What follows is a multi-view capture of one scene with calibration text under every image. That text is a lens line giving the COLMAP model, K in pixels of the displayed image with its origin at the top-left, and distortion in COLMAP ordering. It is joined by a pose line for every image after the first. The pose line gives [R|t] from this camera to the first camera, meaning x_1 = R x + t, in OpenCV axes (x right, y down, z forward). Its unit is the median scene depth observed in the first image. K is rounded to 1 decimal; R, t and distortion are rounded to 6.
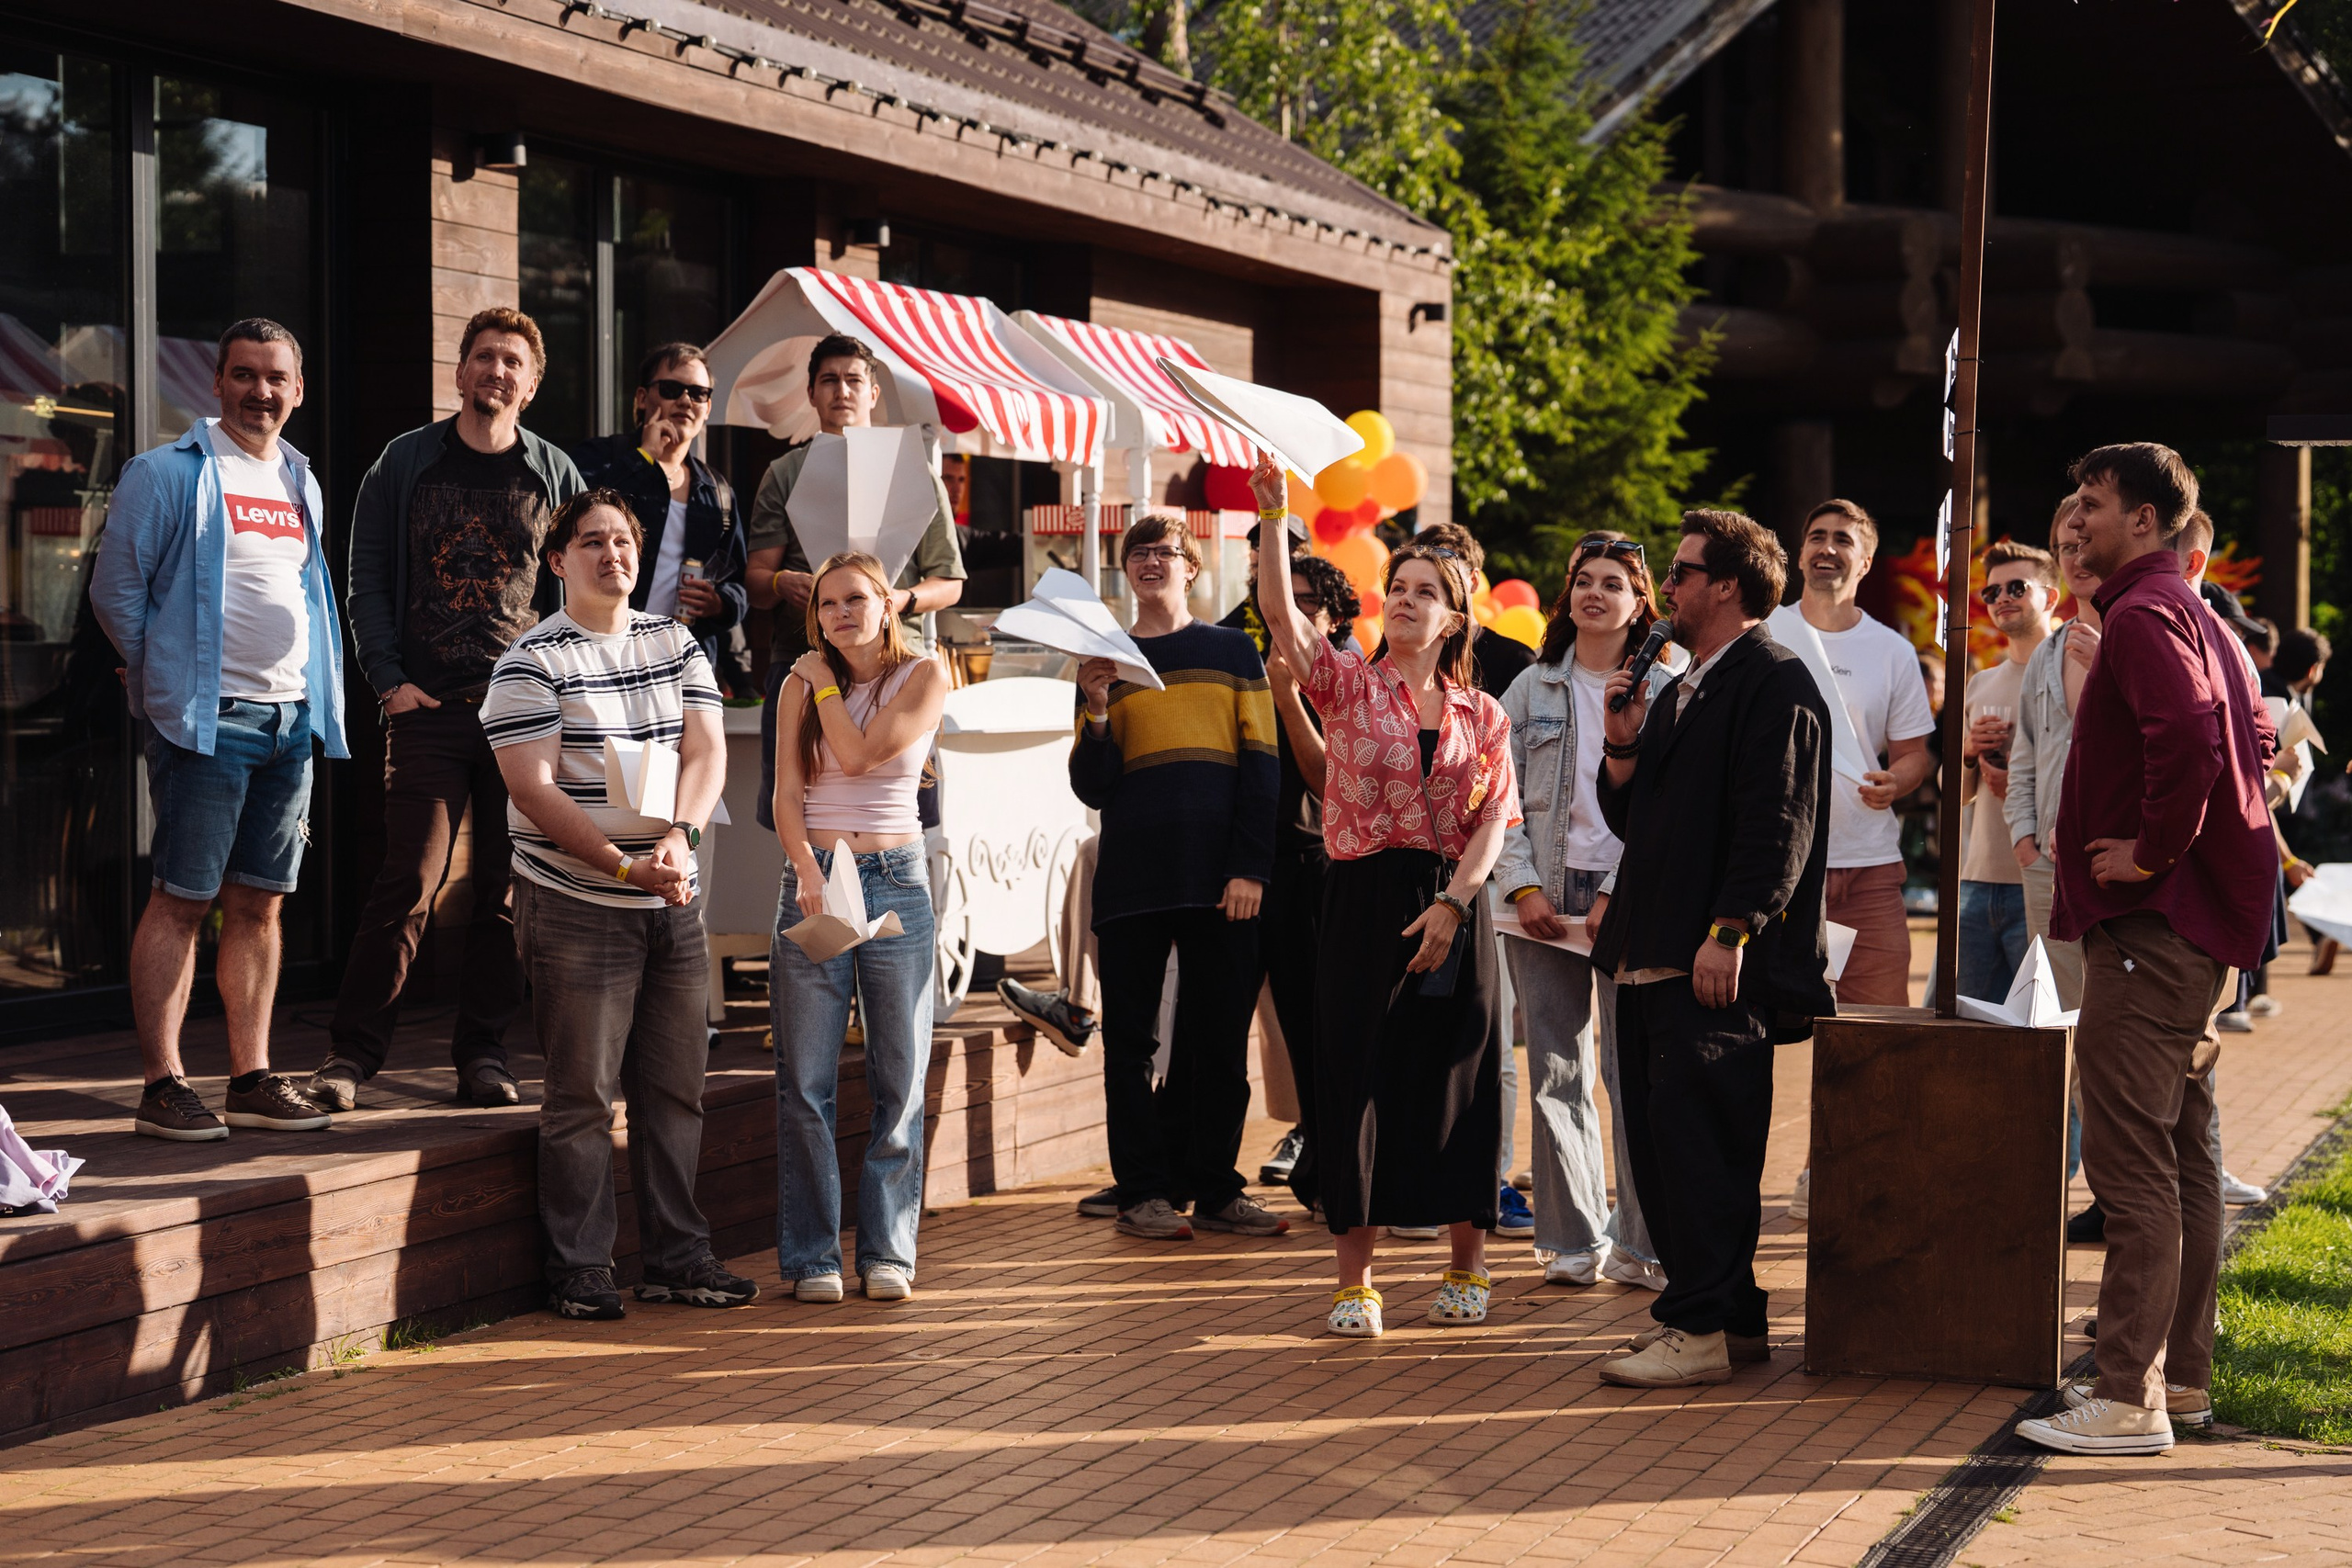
lens RADIAL K [[5050.3, 0, 1176.0], [0, 5050.3, 784.0], [0, 0, 1]] dist [0.020107, 0.150058]
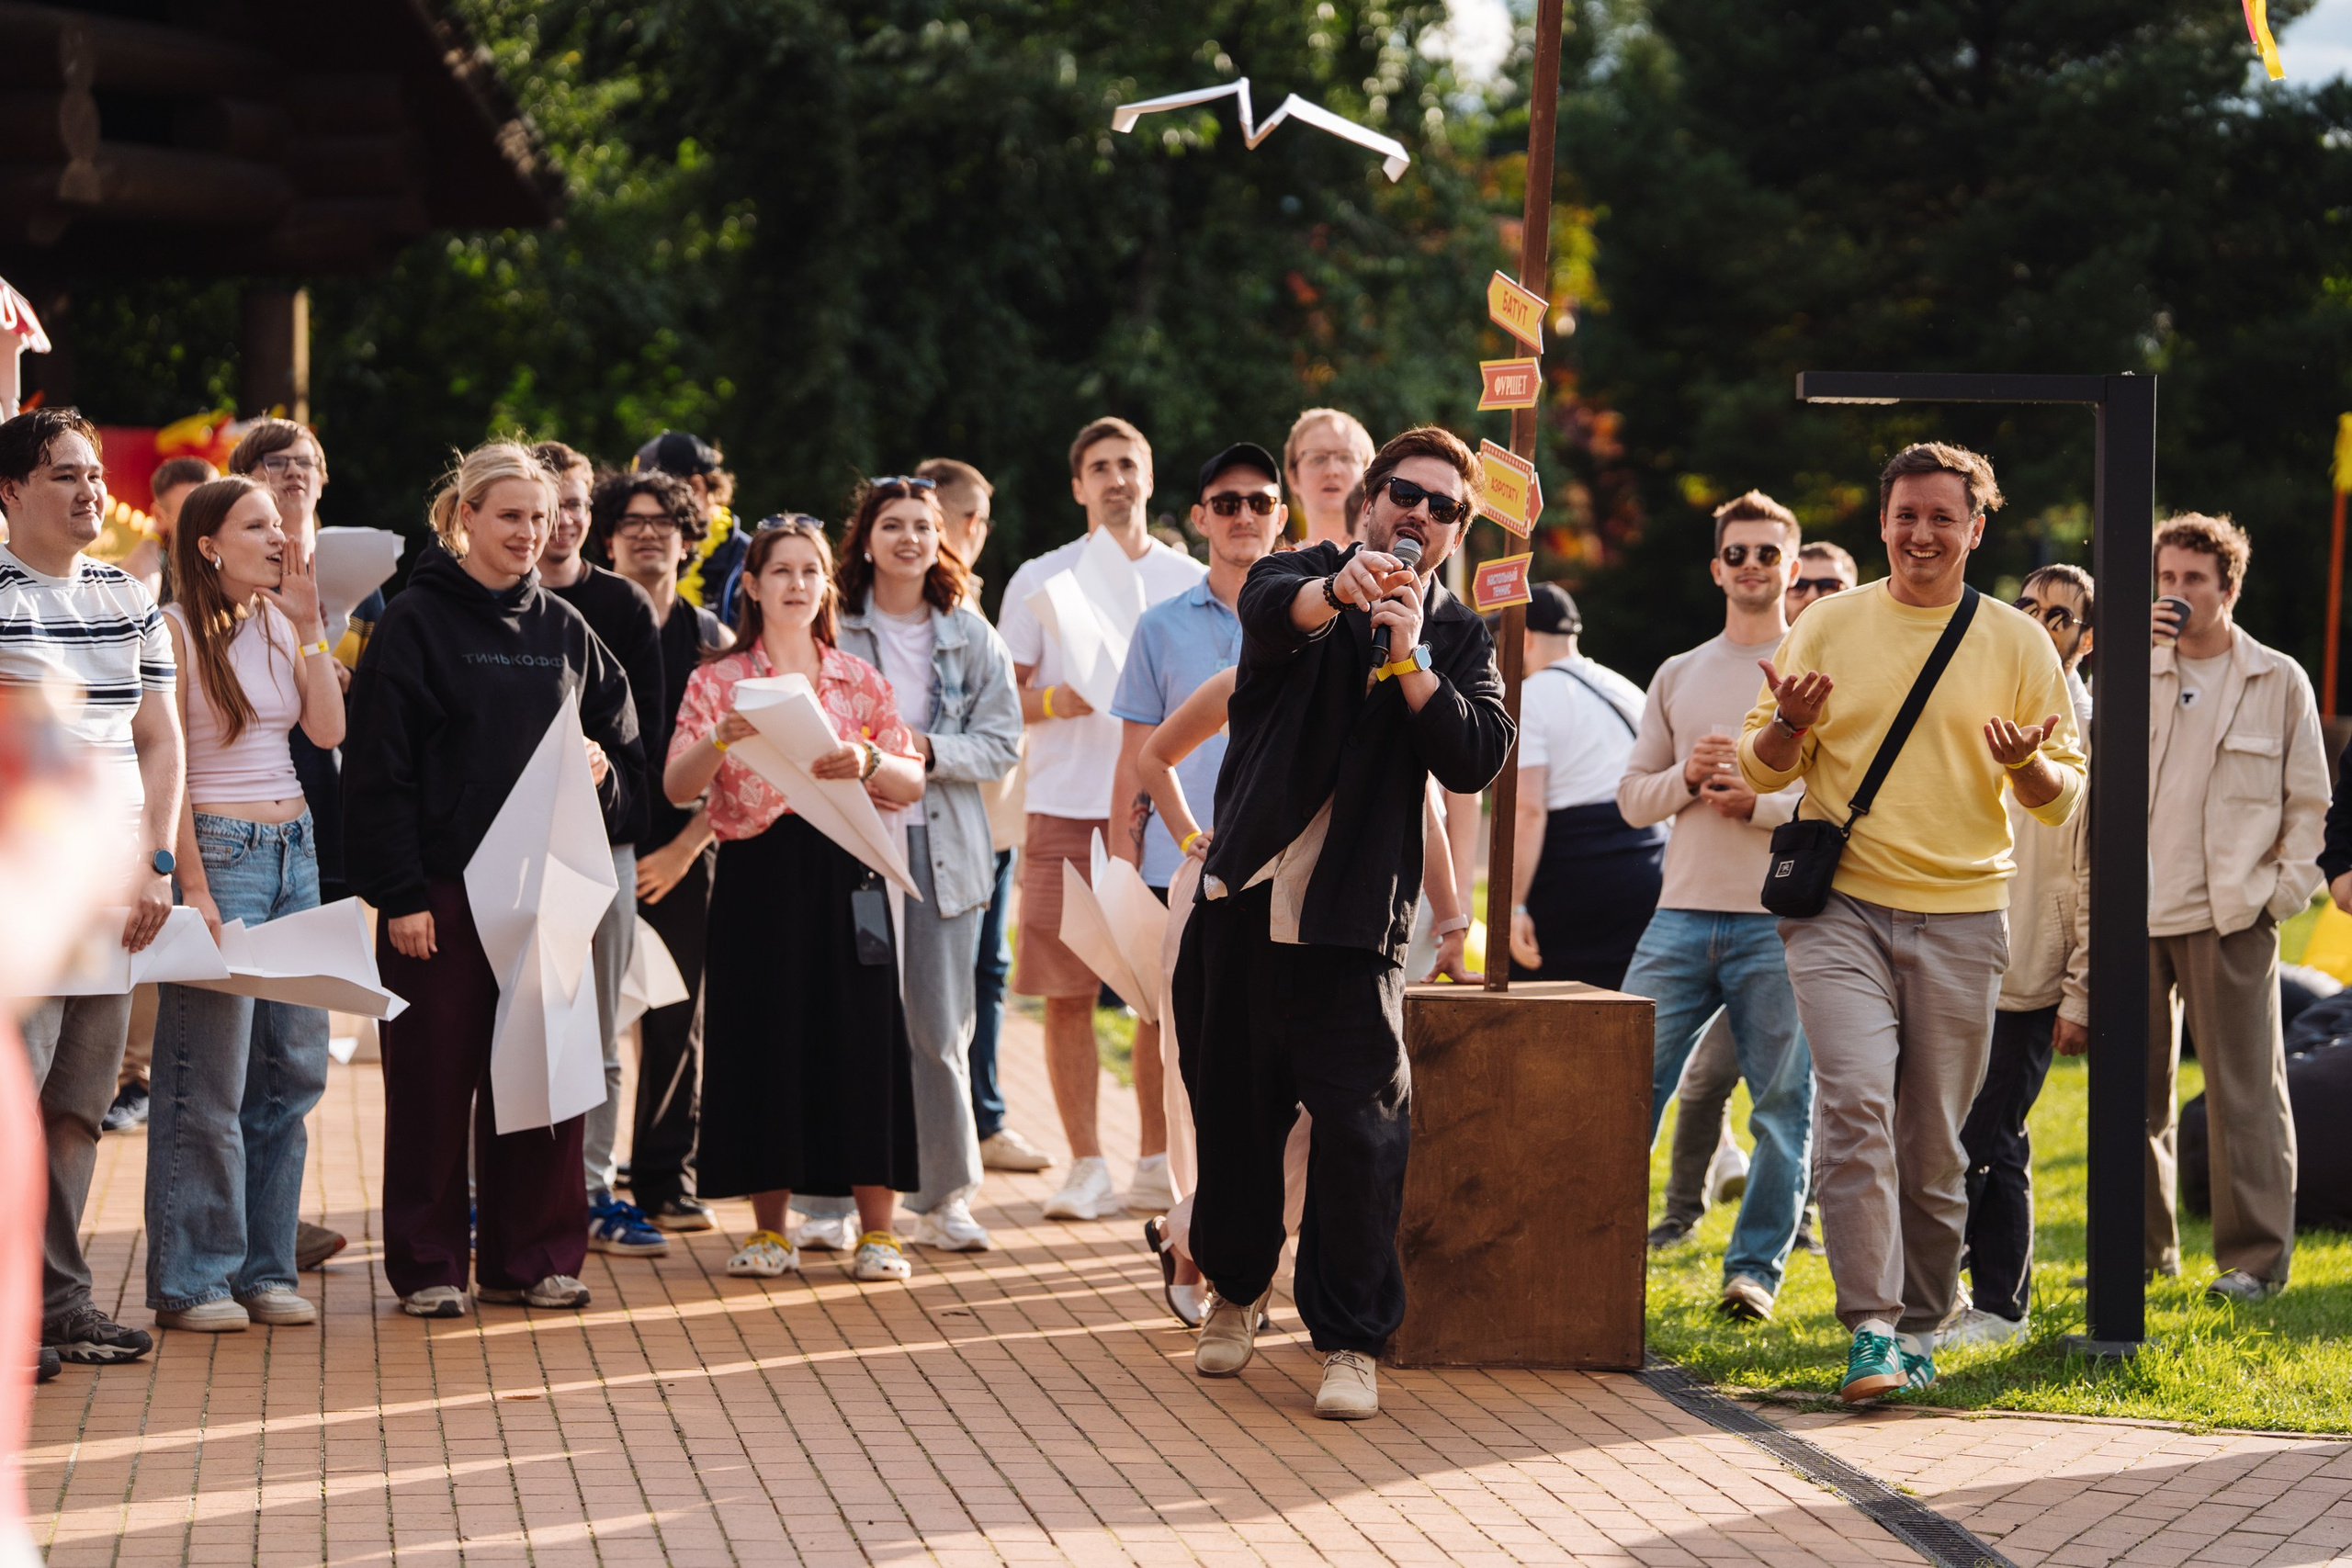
lens RADIAL K [[6254.4, 0, 1176.0], [0, 6254.4, 784.0], [0, 0, 1]] dist [0.424084, -0.038599]
pose [[0.898925, -0.008268, 0.438024, -0.432824], [0.000060, 0.999824, 0.018749, -0.015739], [-0.438102, -0.016828, 0.898768, -0.045717]]
